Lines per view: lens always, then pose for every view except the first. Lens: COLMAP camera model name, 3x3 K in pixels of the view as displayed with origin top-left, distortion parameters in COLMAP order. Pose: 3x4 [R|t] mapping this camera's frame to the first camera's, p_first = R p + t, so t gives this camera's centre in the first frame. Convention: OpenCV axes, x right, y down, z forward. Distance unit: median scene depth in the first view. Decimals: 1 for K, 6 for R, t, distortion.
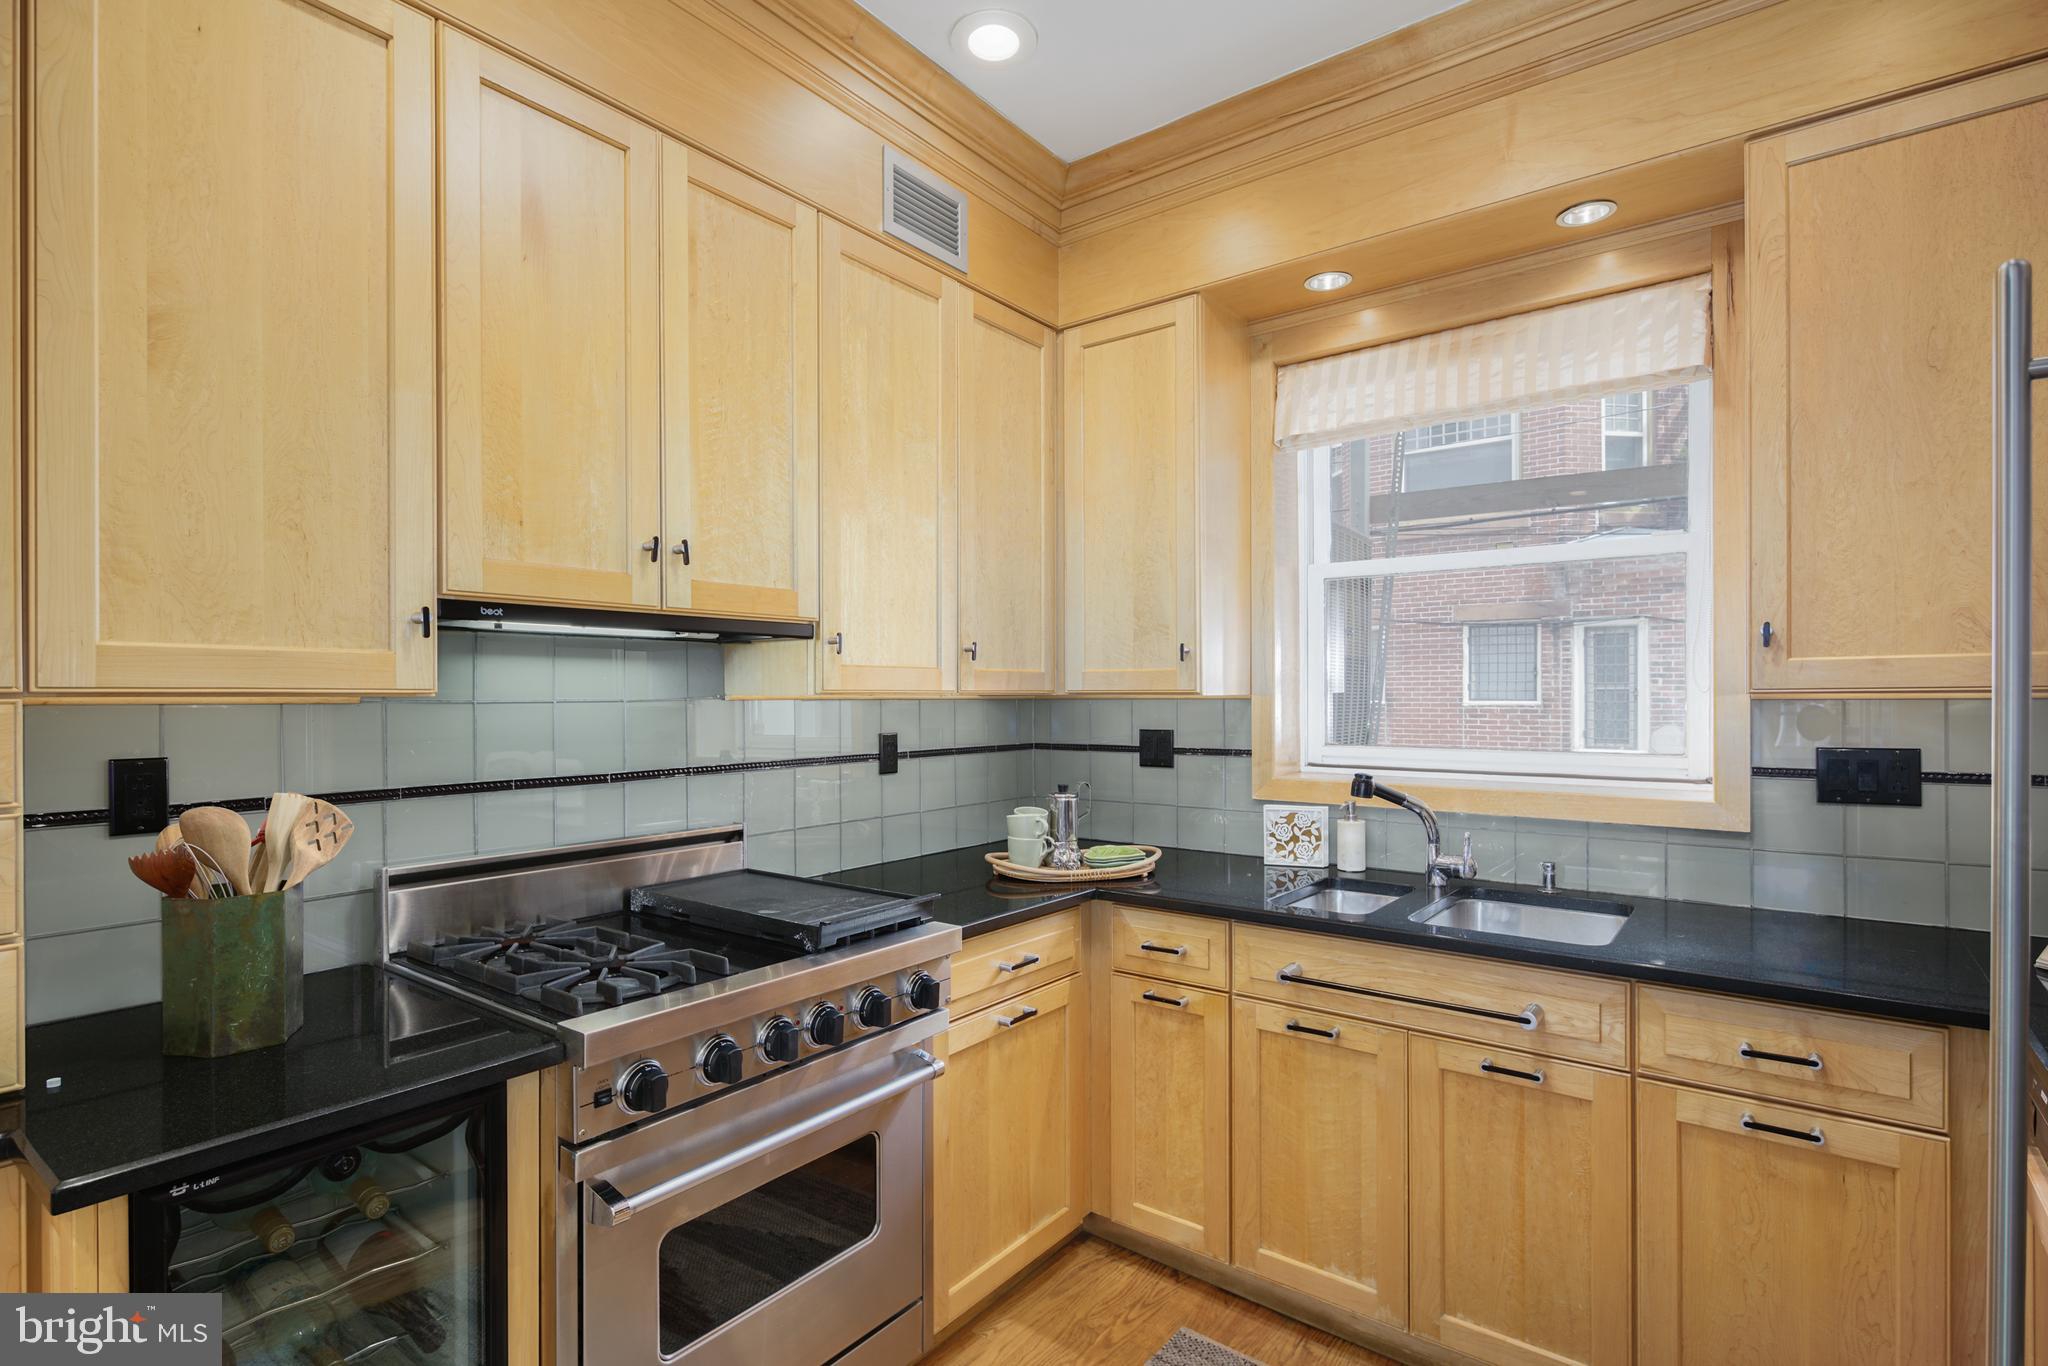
lens RADIAL K [[986.4, 0, 1040.5], [0, 986.4, 698.5], [0, 0, 1]] dist [0.002871, 0.000051]
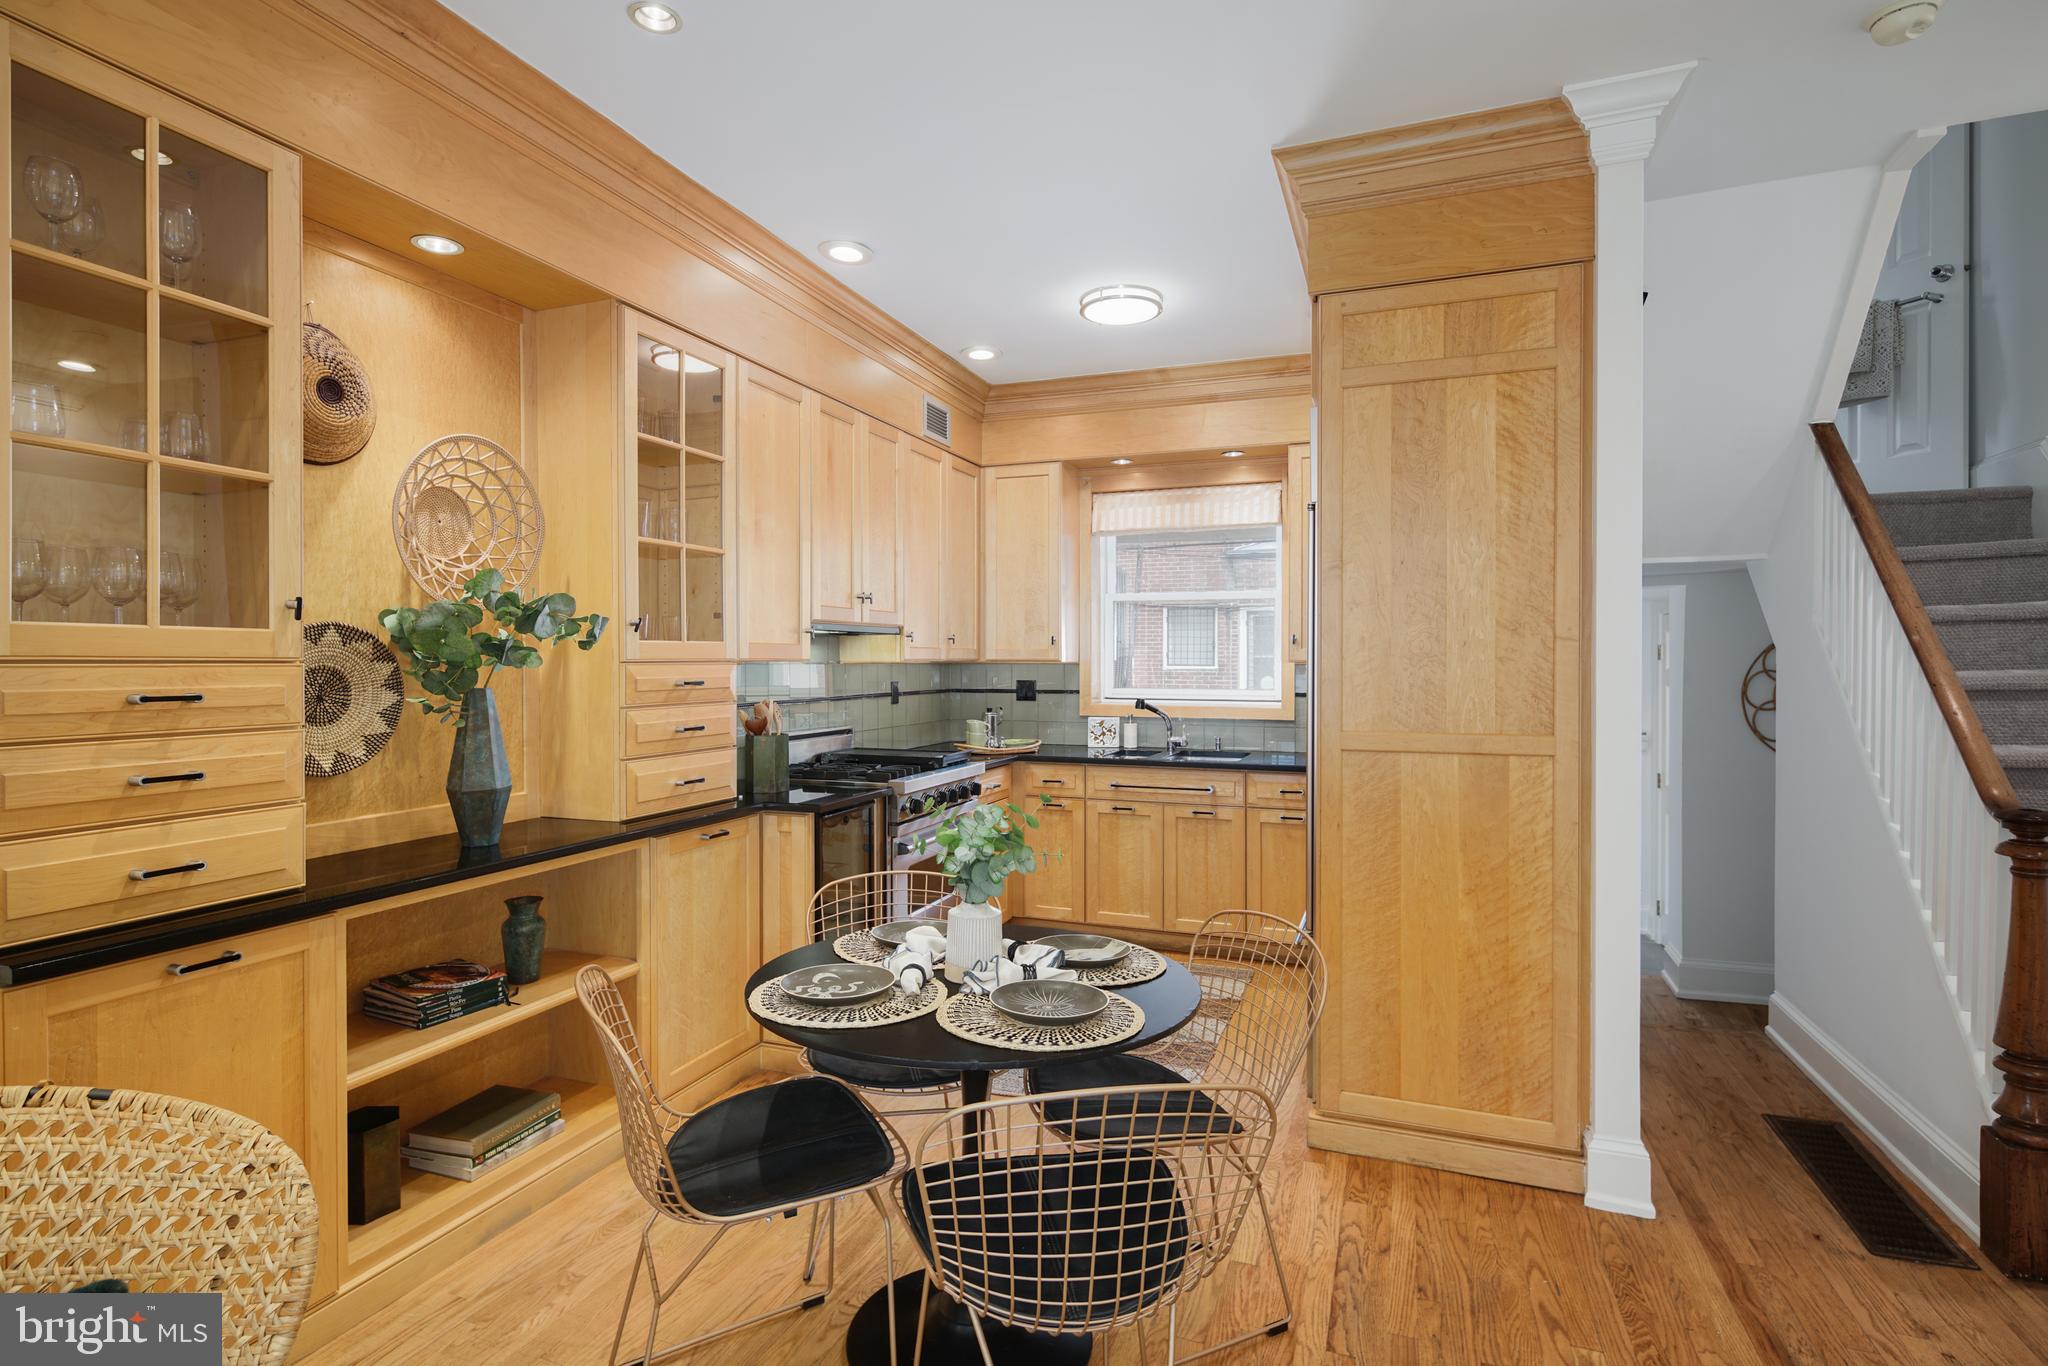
lens RADIAL K [[1005.1, 0, 1034.9], [0, 1005.1, 670.5], [0, 0, 1]] dist [0.000786, -0.001573]
pose [[0.958755, 0.000396, 0.284232, -0.524817], [-0.002213, 0.999979, 0.006074, 0.002072], [-0.284224, -0.006452, 0.958736, -1.054329]]
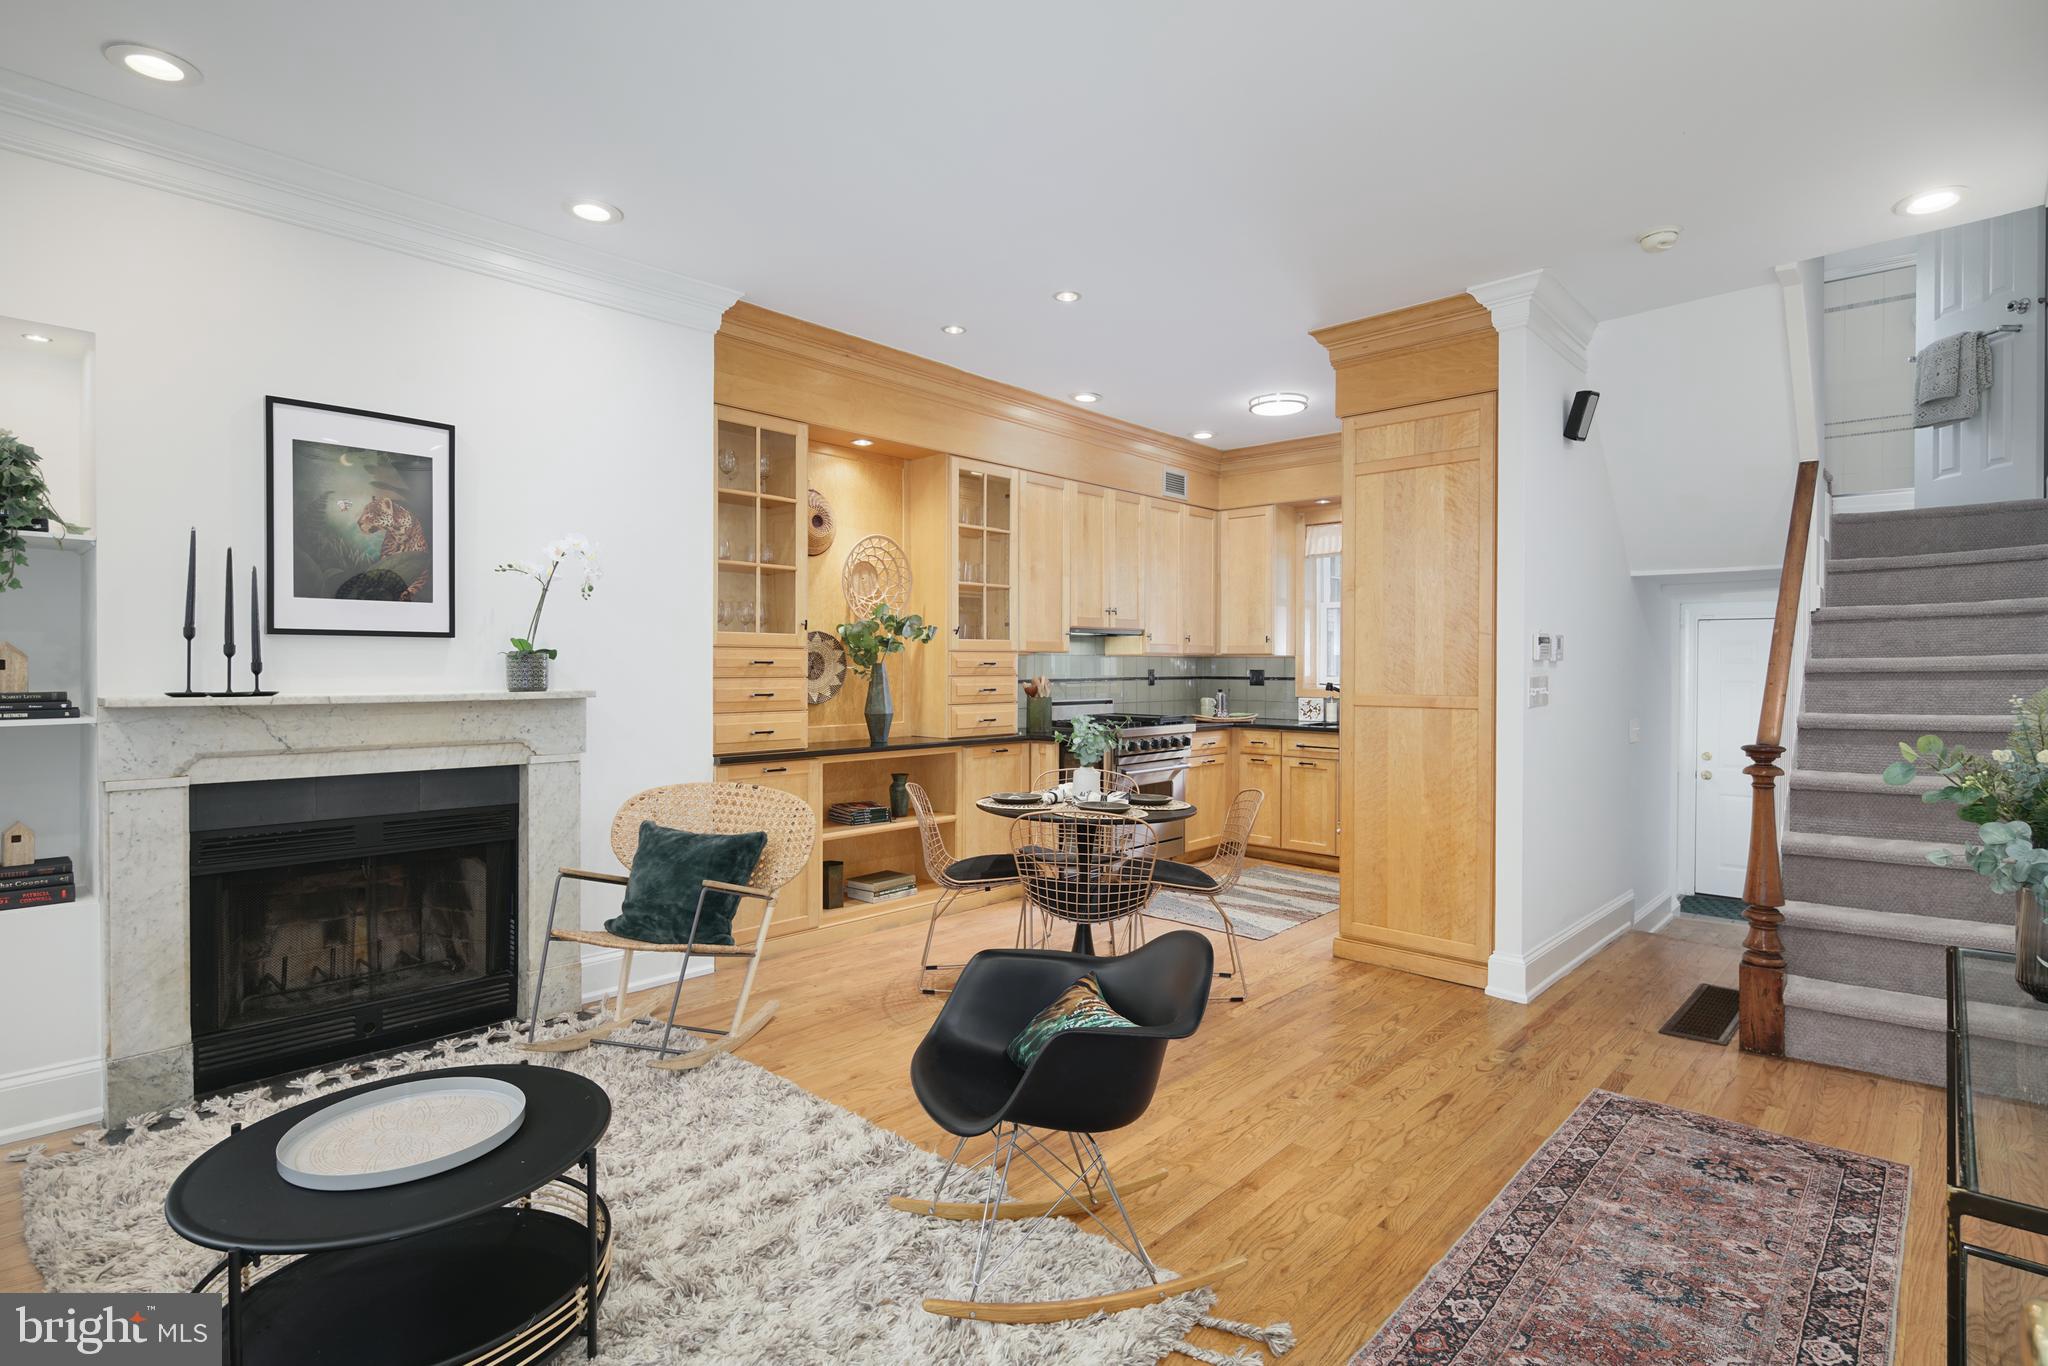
lens RADIAL K [[1007.3, 0, 1025.6], [0, 1007.3, 678.4], [0, 0, 1]] dist [0.000842, -0.000852]
pose [[0.994194, 0.008168, -0.107292, -0.236598], [-0.006834, 0.999895, 0.012789, 0.032983], [0.107386, -0.011981, 0.994145, -1.992941]]
